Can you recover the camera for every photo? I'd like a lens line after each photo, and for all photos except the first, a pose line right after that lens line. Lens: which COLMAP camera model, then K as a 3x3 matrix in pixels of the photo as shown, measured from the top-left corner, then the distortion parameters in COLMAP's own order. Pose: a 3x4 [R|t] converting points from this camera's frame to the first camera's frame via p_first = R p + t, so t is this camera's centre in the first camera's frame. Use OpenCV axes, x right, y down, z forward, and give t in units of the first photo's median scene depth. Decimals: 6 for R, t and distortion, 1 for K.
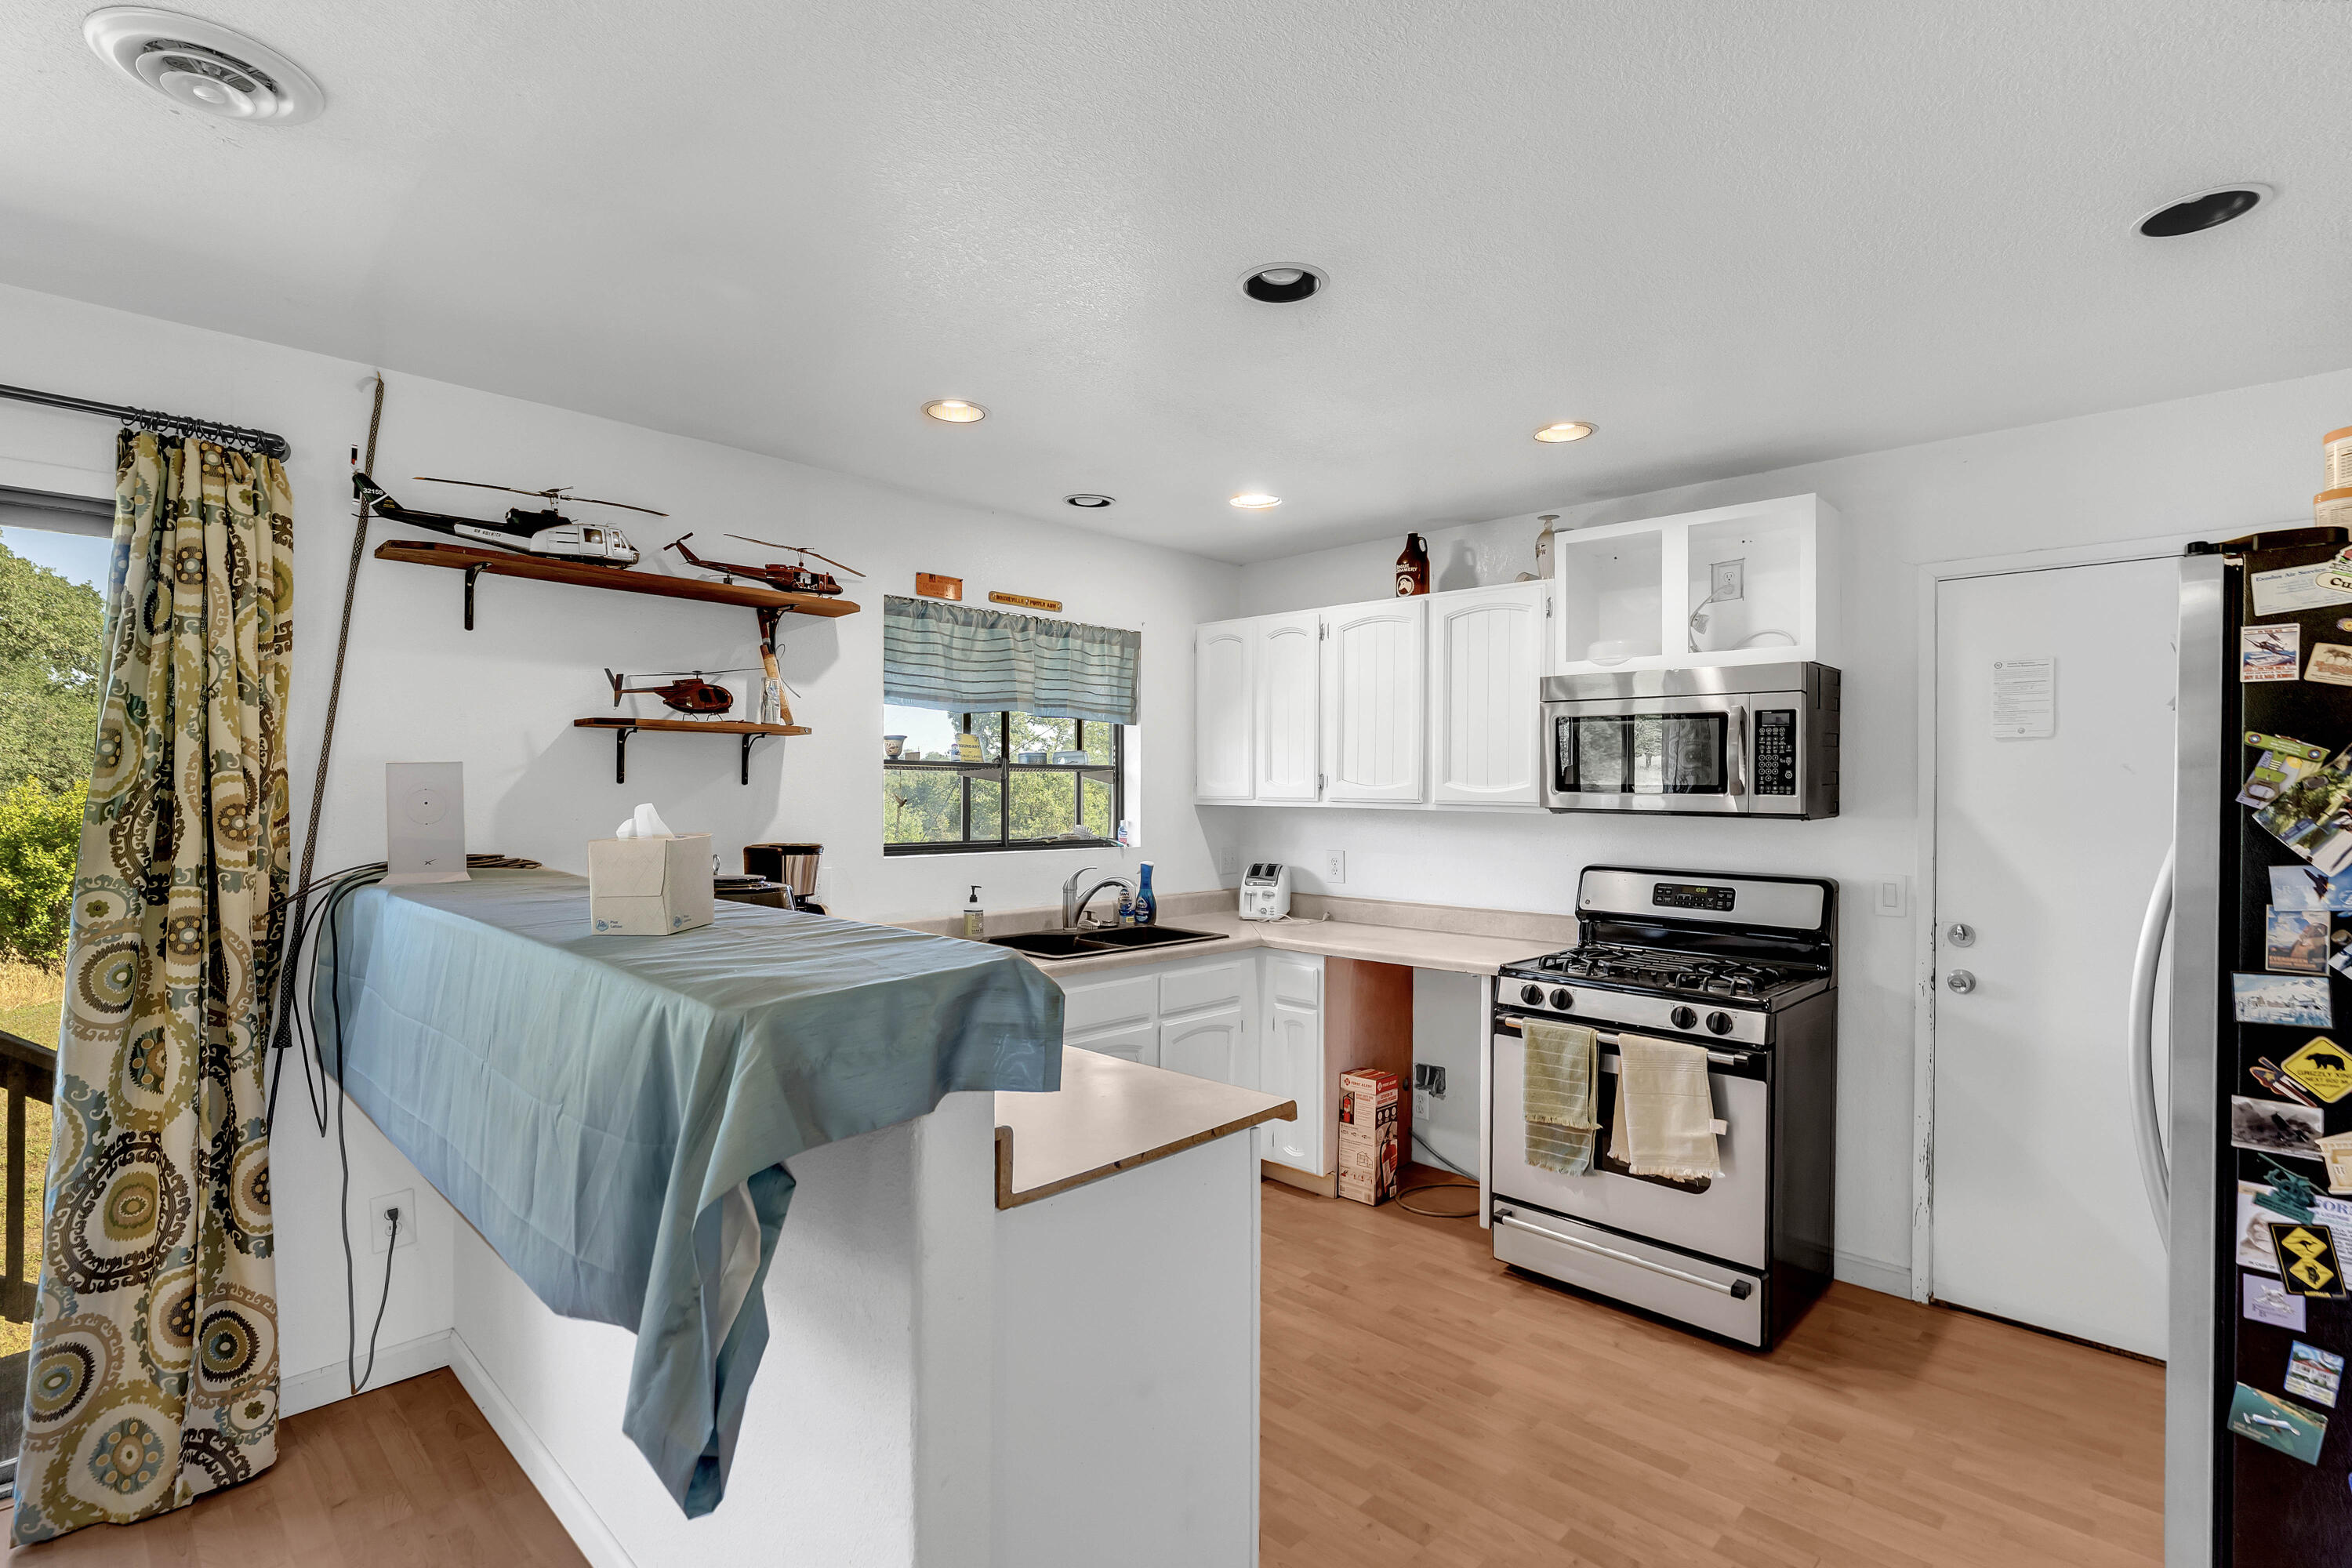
lens RADIAL K [[1110.1, 0, 1184.8], [0, 1110.1, 791.1], [0, 0, 1]] dist [0.000245, -0.000017]
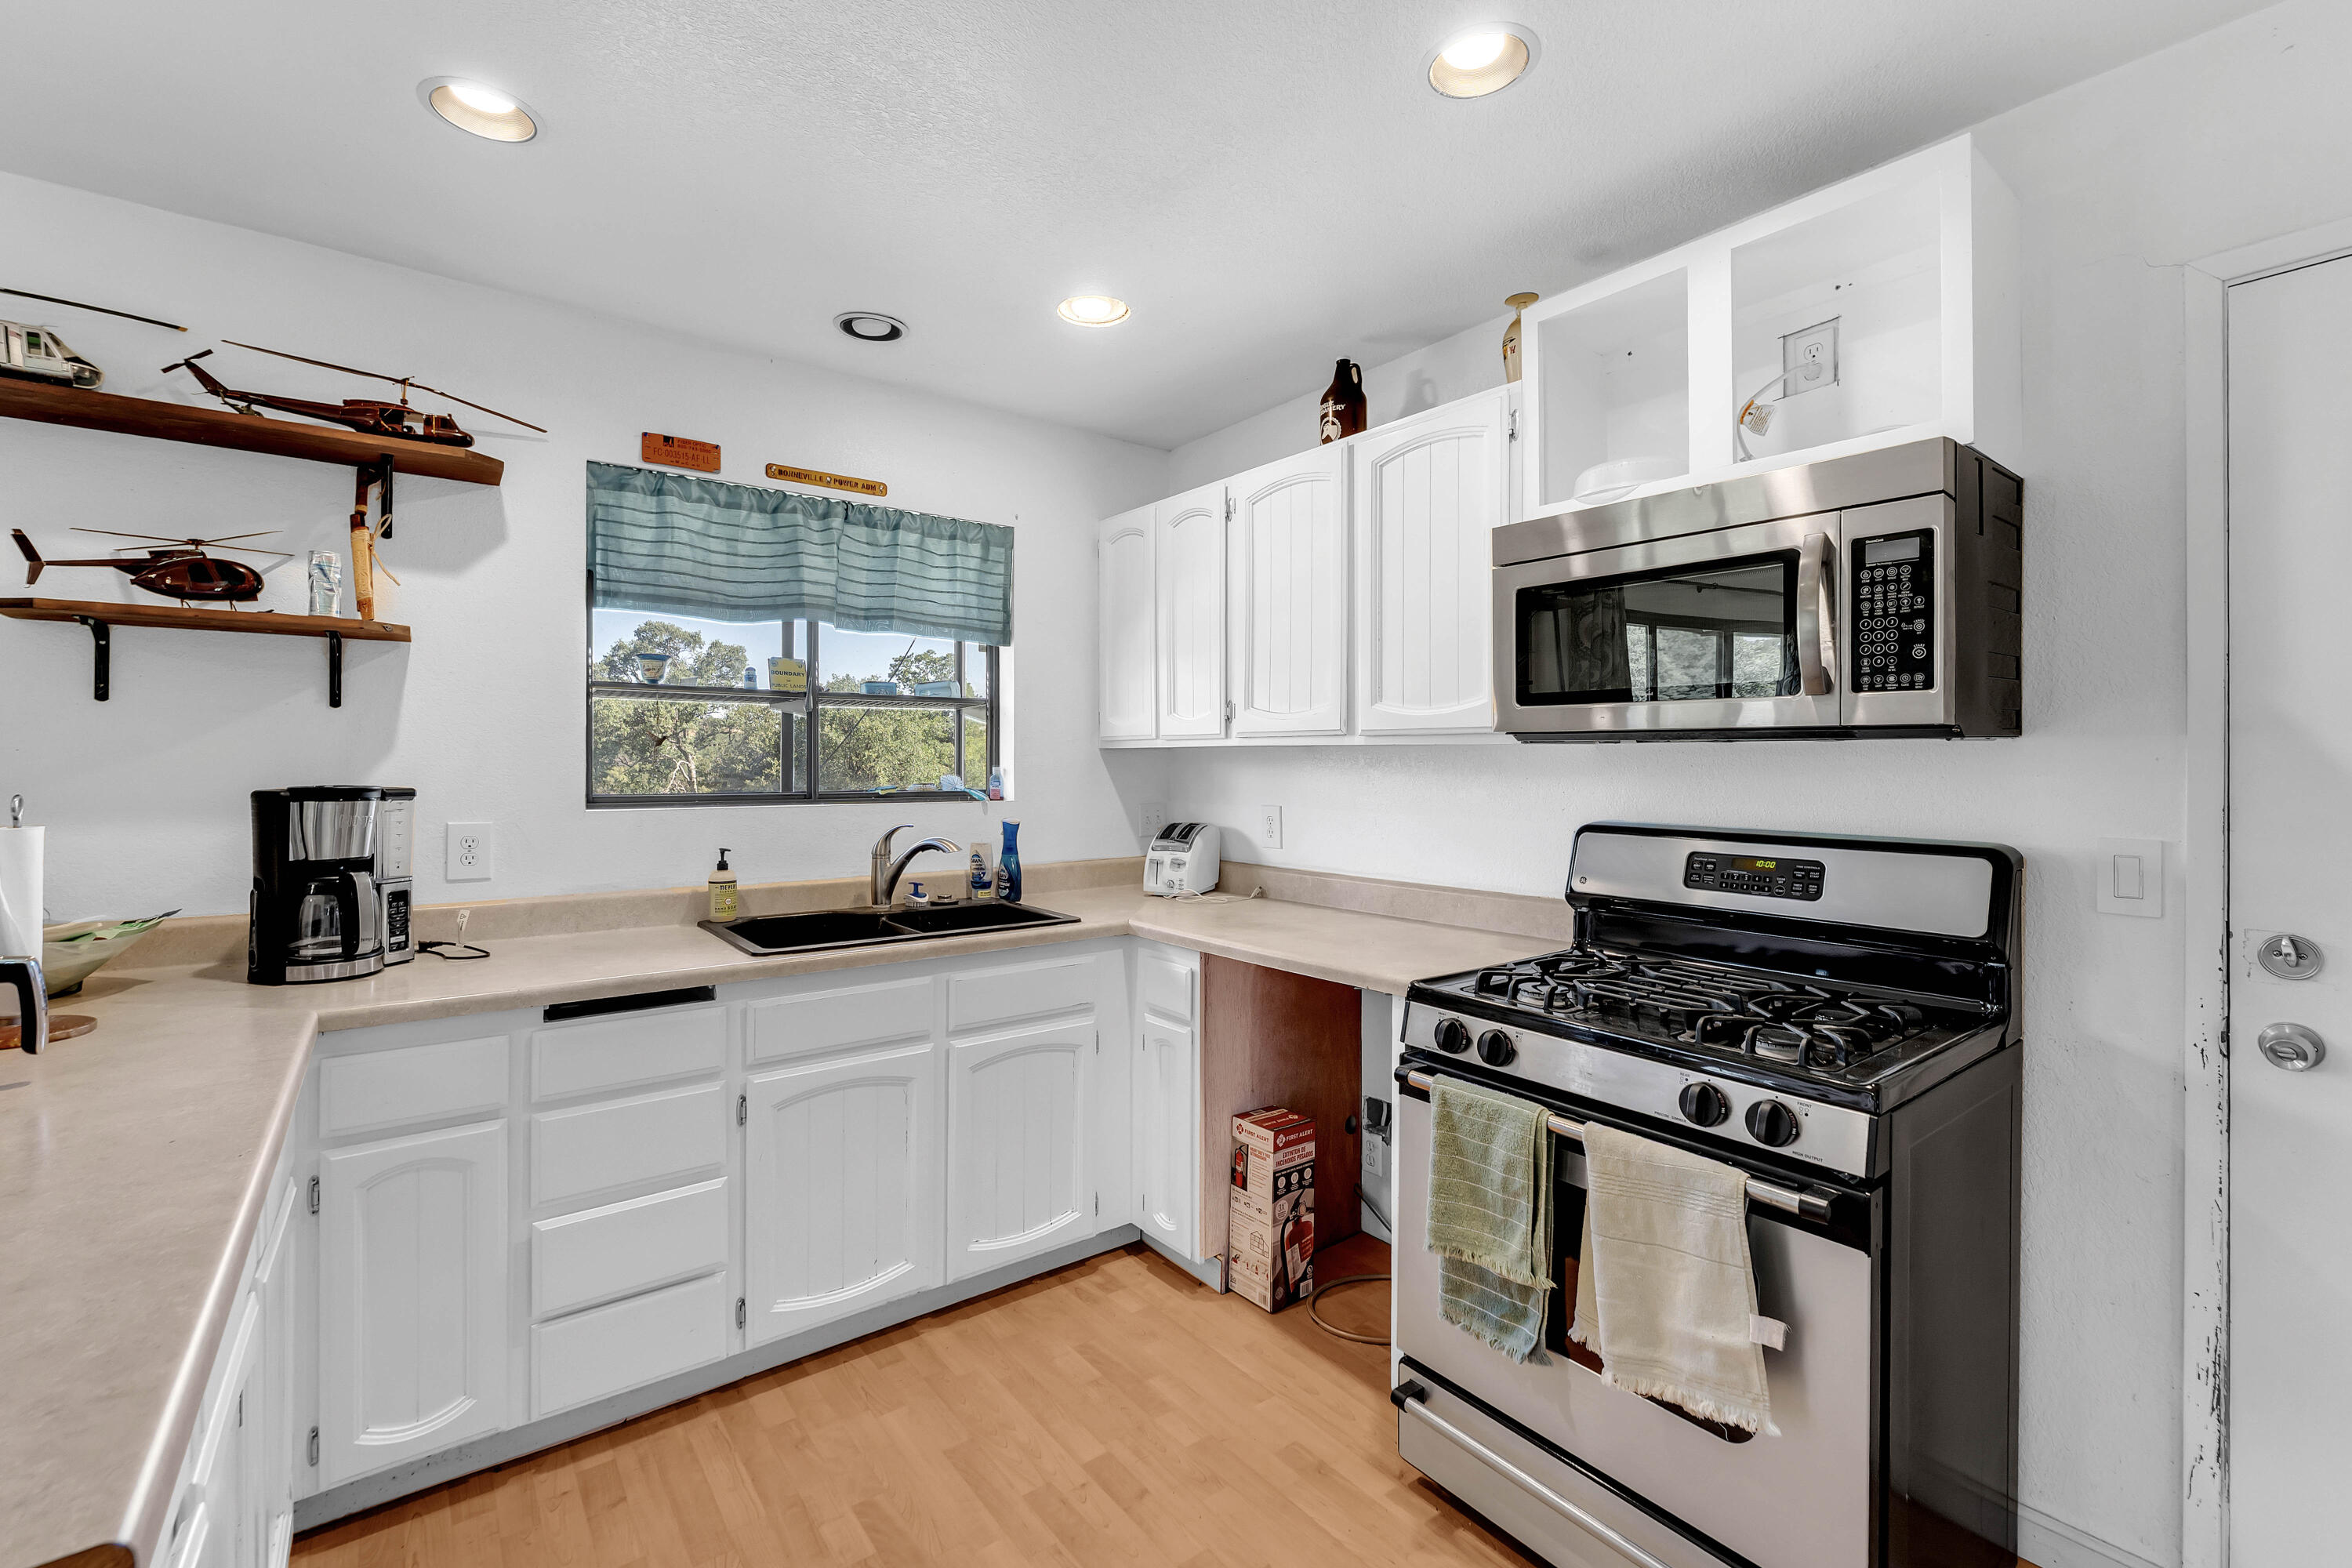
lens RADIAL K [[996.1, 0, 1170.0], [0, 996.1, 764.9], [0, 0, 1]] dist [-0.003068, 0.001265]
pose [[0.987090, -0.006001, -0.160057, 0.239013], [0.005865, 0.999982, -0.001317, 0.034932], [0.160062, 0.000361, 0.987107, 0.424971]]
